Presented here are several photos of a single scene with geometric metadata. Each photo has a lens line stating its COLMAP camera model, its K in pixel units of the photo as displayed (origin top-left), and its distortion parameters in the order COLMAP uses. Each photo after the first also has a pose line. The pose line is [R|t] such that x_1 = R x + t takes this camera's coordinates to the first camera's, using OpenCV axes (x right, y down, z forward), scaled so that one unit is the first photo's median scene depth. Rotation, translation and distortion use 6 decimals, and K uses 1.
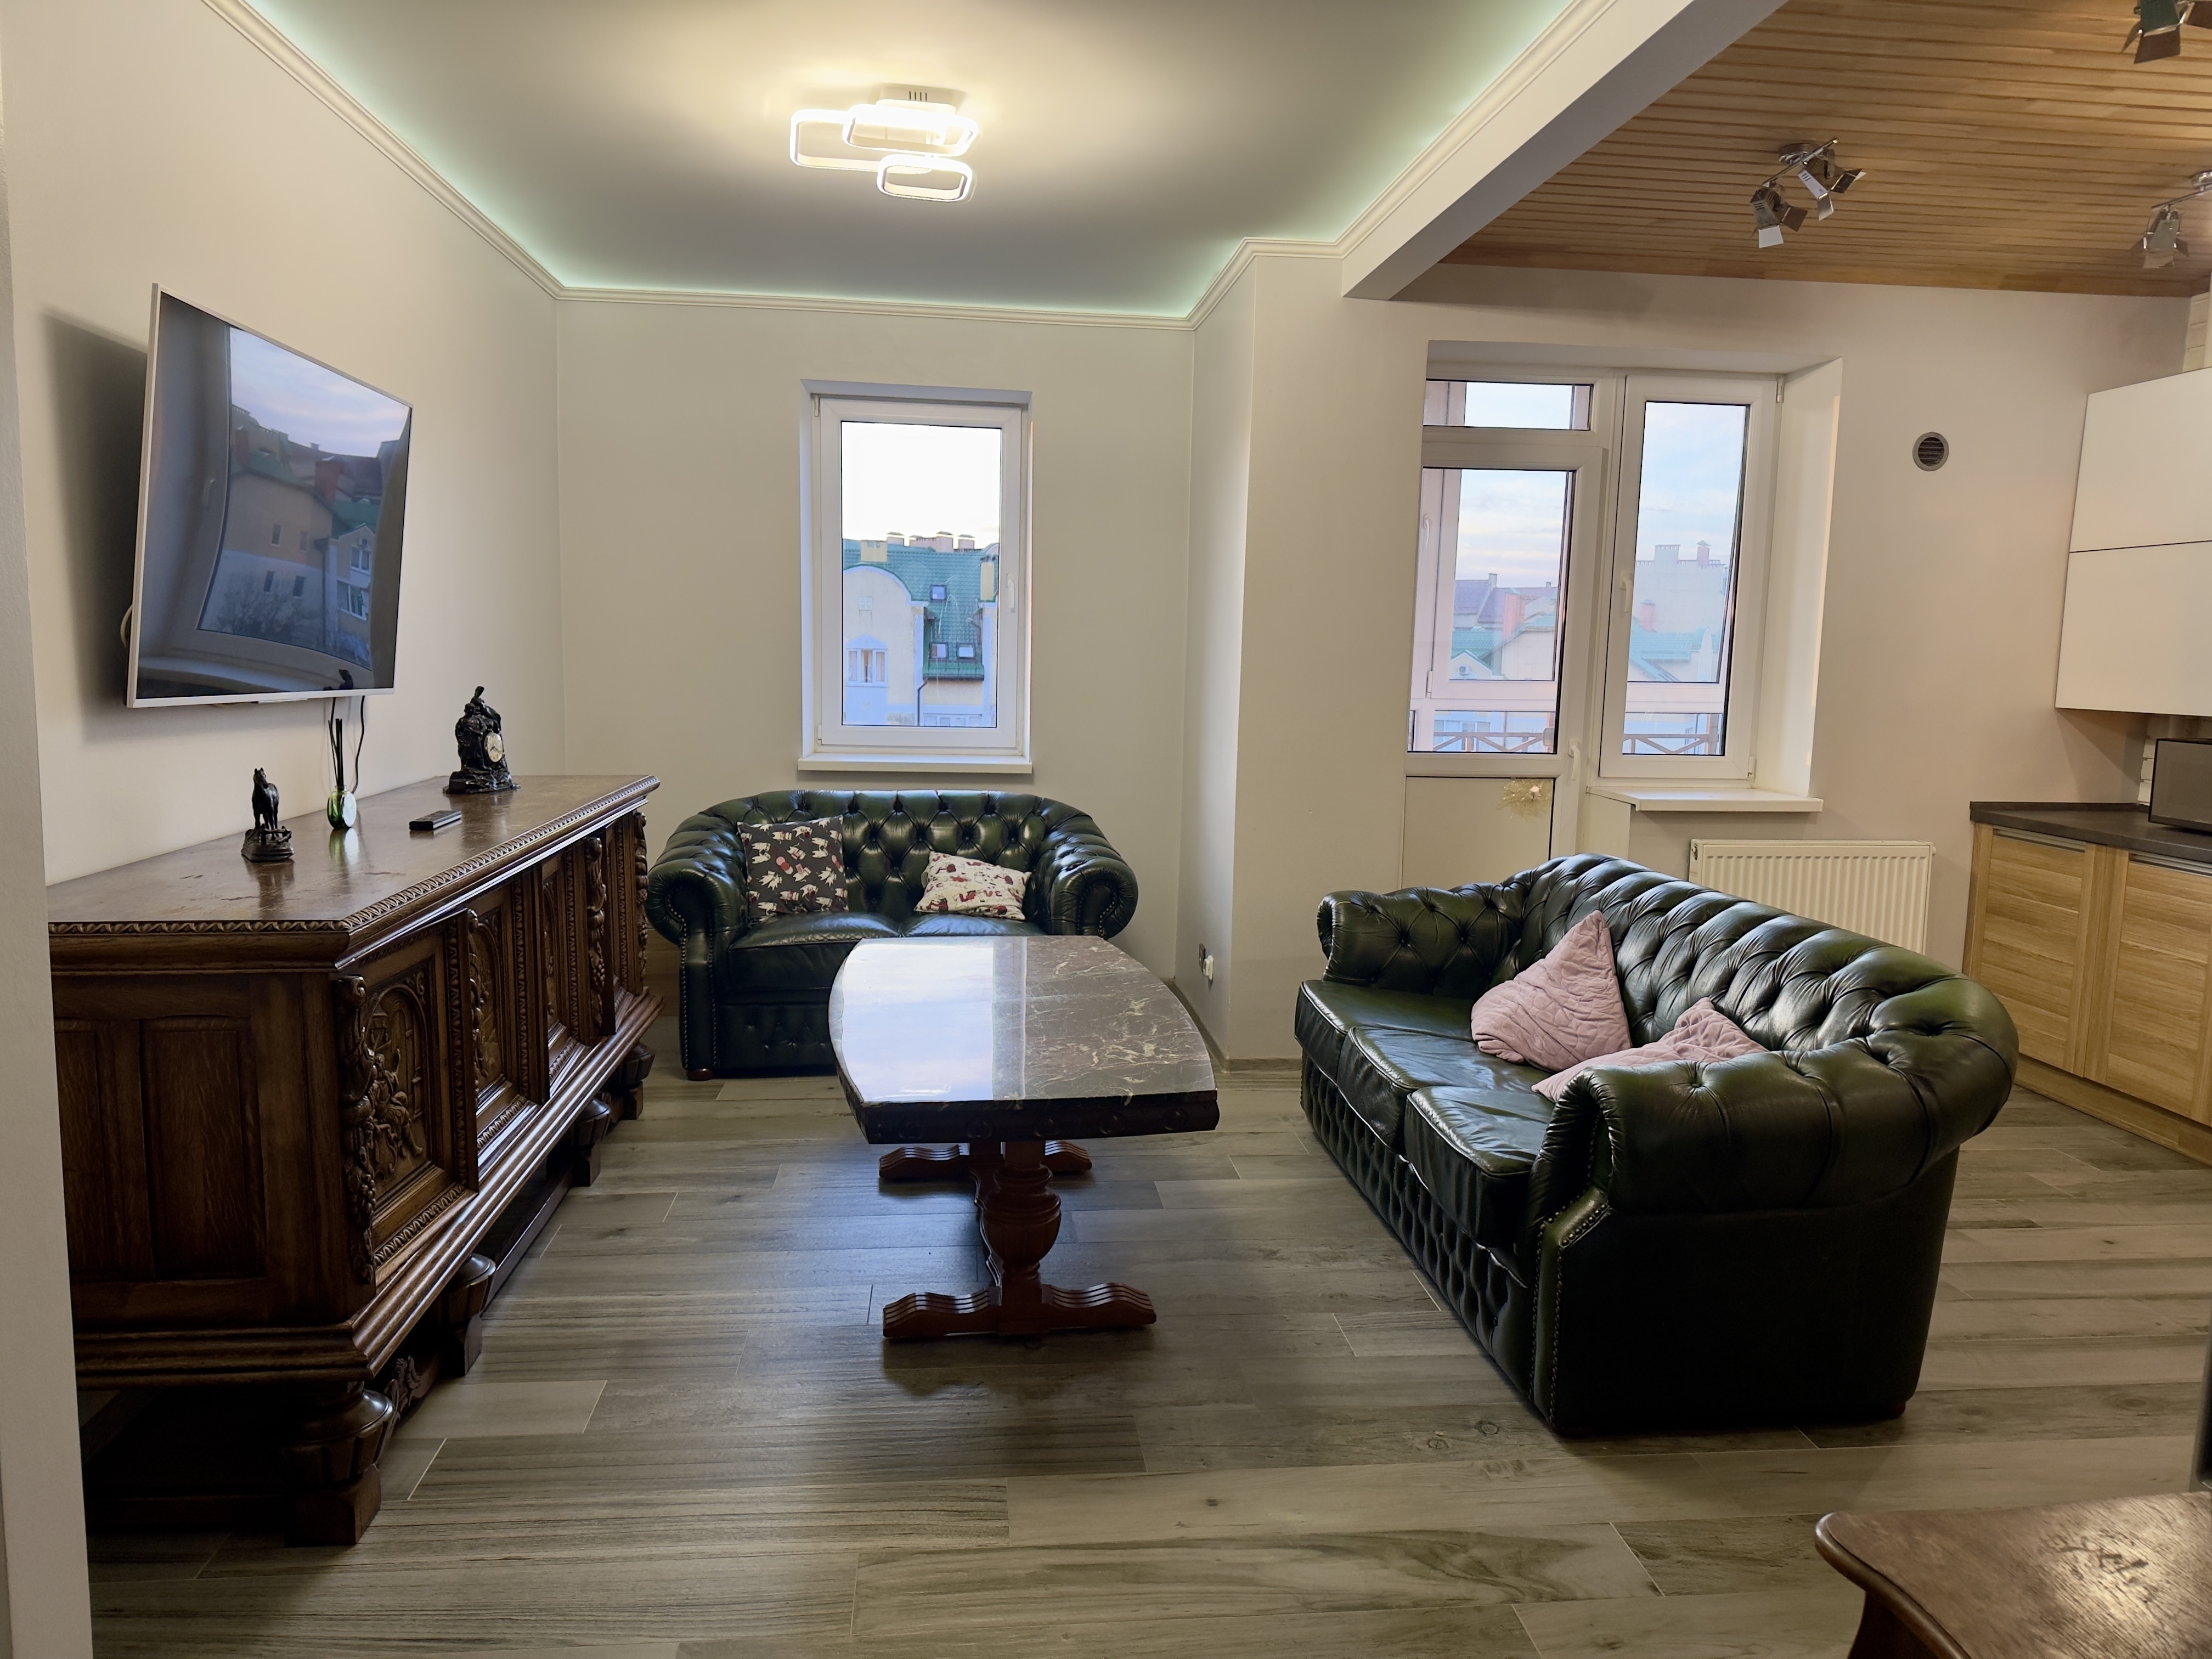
lens RADIAL K [[1545.3, 0, 1105.5], [0, 1545.3, 845.6], [0, 0, 1]] dist [0.123323, -0.182310]
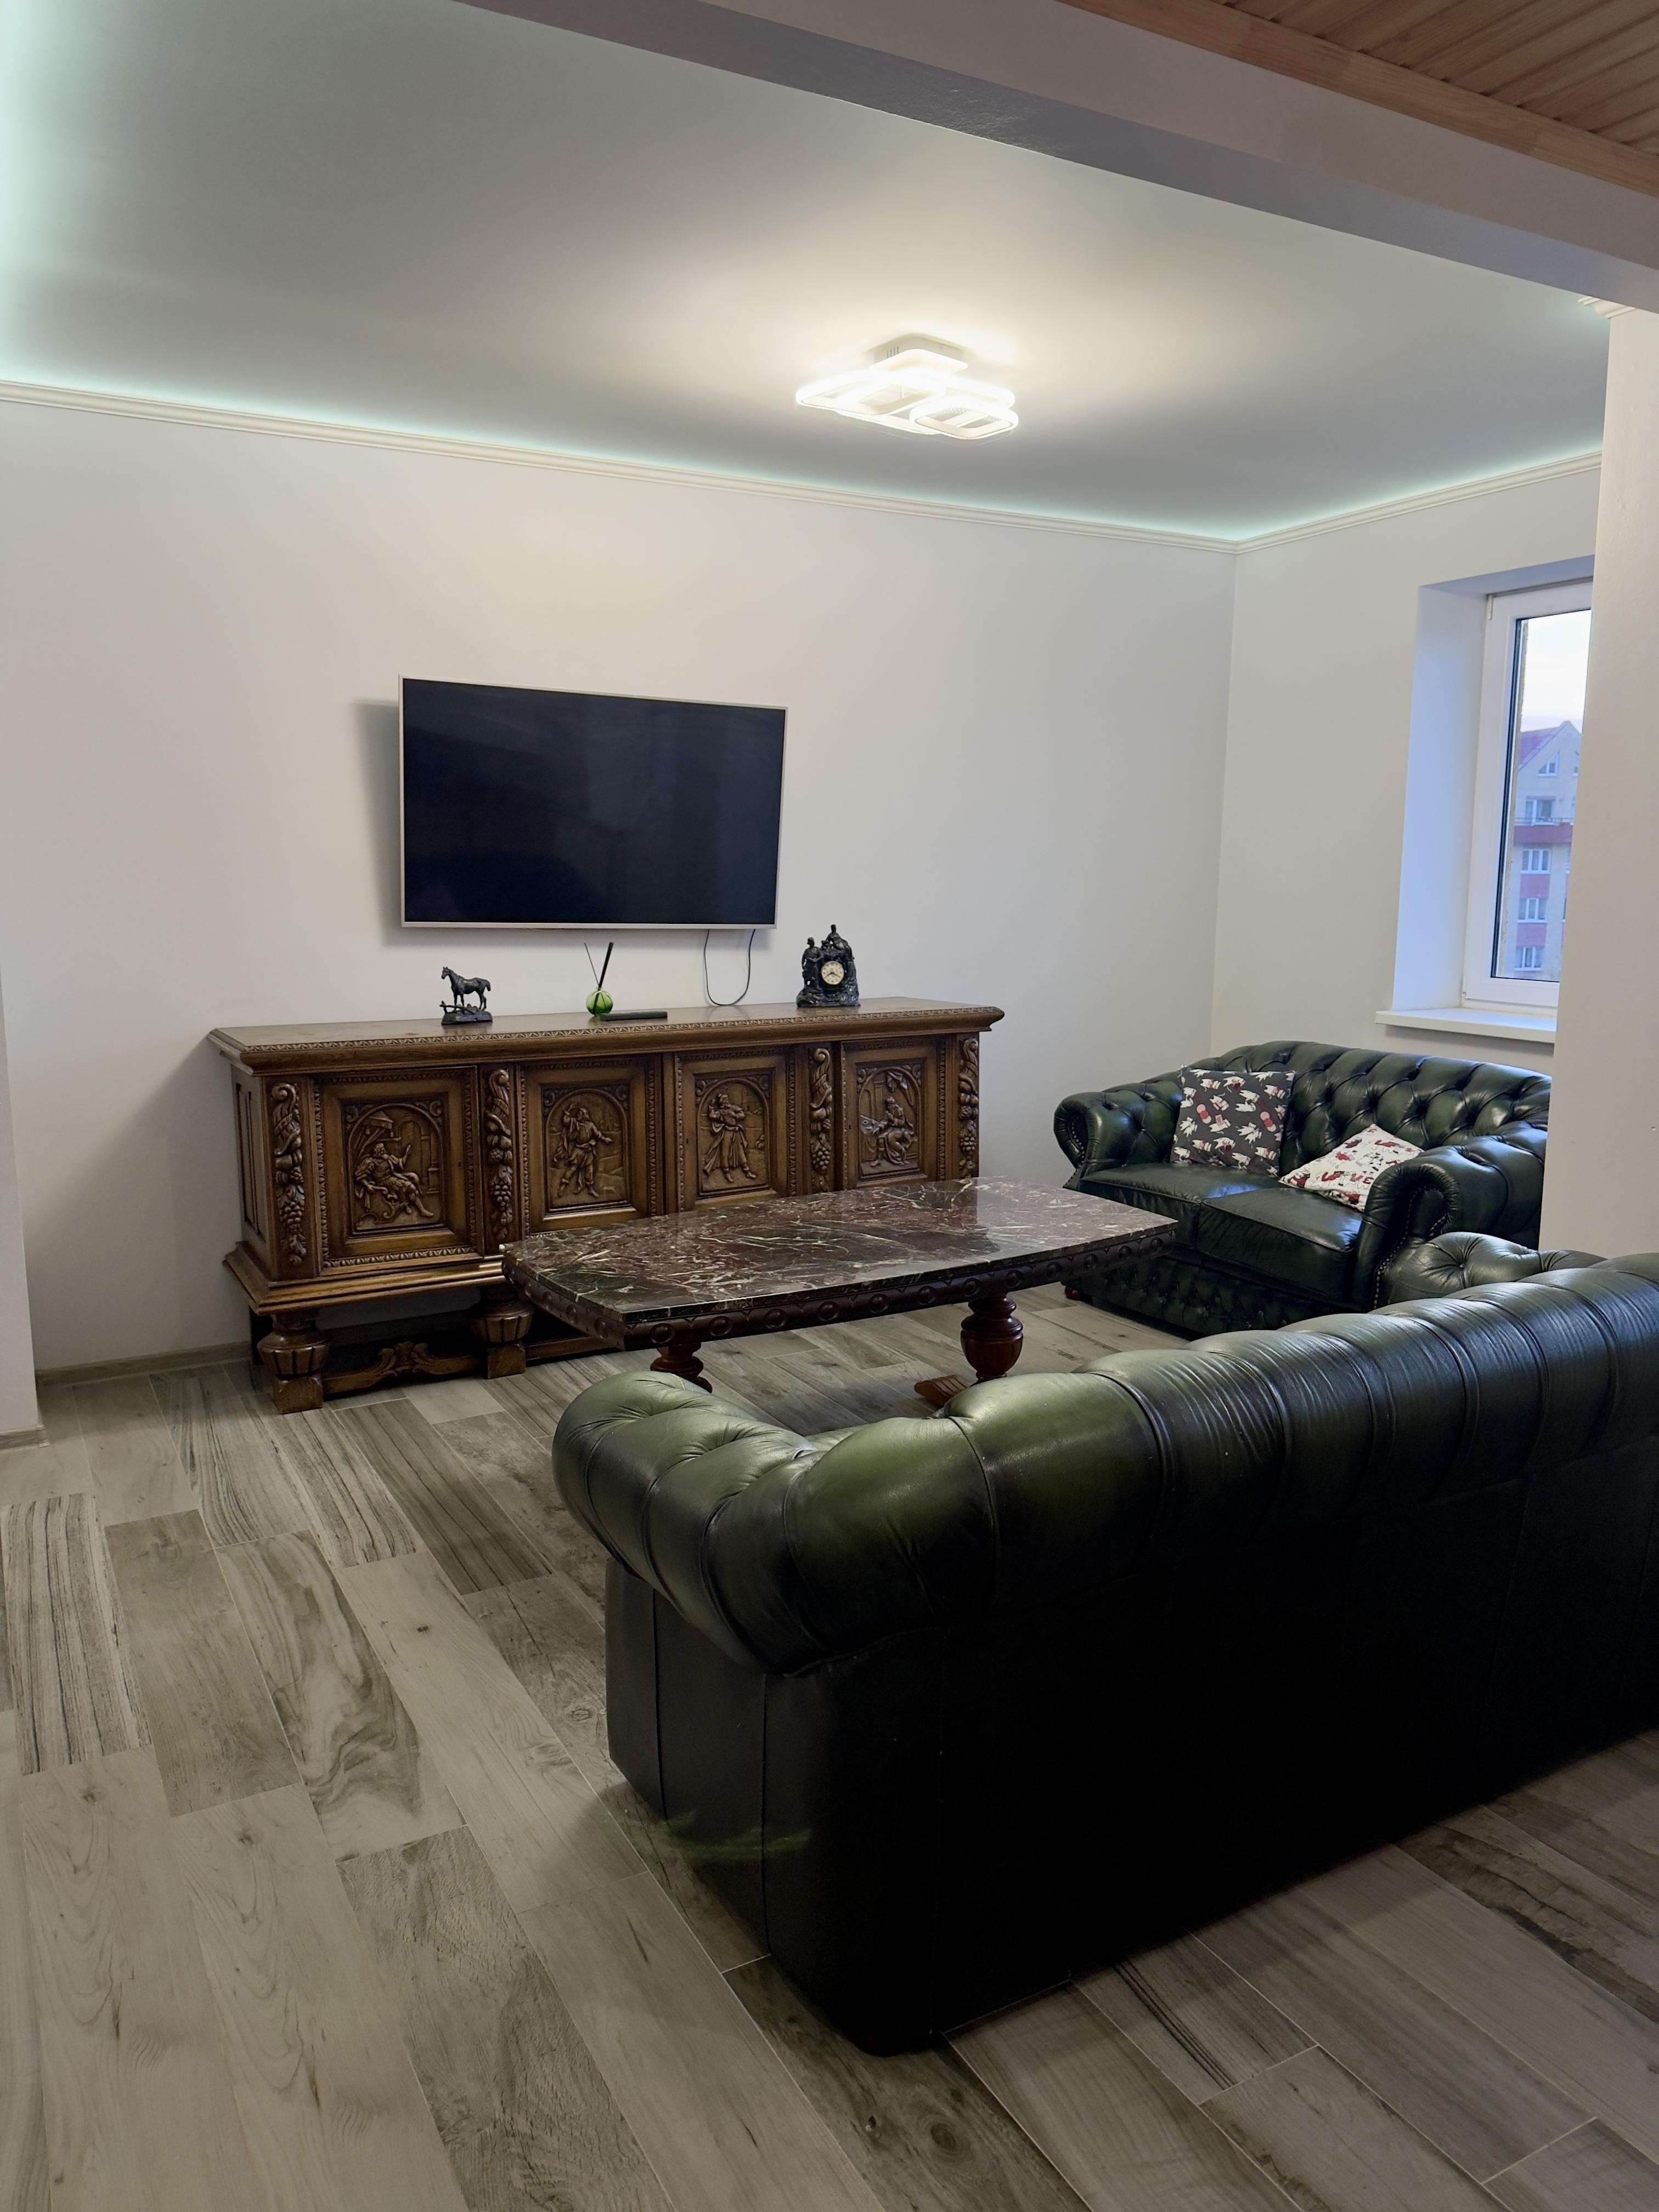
lens RADIAL K [[1571.3, 0, 829.5], [0, 1571.3, 1106.0], [0, 0, 1]] dist [0.114060, -0.152686]
pose [[0.377225, 0.120410, -0.918261, 0.614067], [-0.114265, 0.989987, 0.082875, -0.047445], [0.919046, 0.073663, 0.387207, 0.402283]]
